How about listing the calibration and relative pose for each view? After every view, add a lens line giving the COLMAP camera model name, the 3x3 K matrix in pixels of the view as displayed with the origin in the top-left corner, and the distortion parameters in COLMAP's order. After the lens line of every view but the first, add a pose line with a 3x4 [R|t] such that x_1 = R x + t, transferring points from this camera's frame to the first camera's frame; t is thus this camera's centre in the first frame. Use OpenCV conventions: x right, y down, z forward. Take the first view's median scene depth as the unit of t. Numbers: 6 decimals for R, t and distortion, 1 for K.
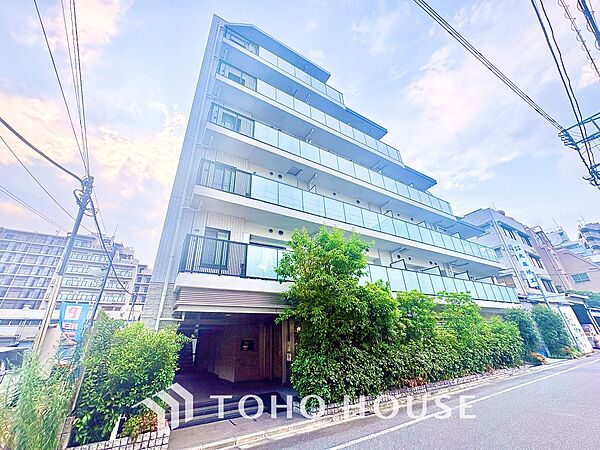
lens RADIAL K [[241.6, 0, 298.8], [0, 241.6, 228.1], [0, 0, 1]] dist [-0.000771, -0.000286]
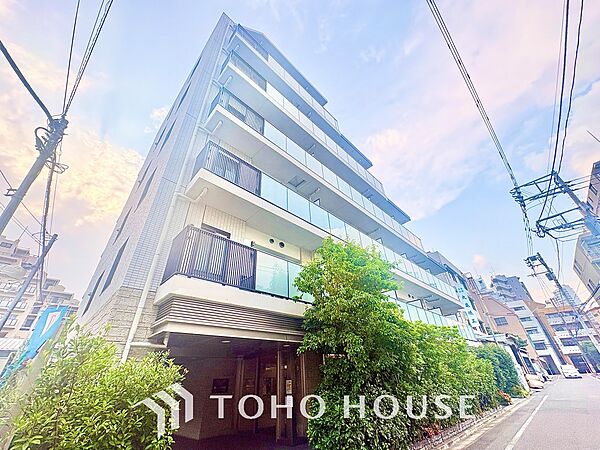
lens RADIAL K [[241.6, 0, 299.7], [0, 241.6, 226.6], [0, 0, 1]] dist [-0.000771, -0.000286]
pose [[0.971672, 0.125845, 0.200040, -0.246276], [-0.098764, 0.985206, -0.140056, 0.088856], [-0.214706, 0.116332, 0.969726, 0.183810]]
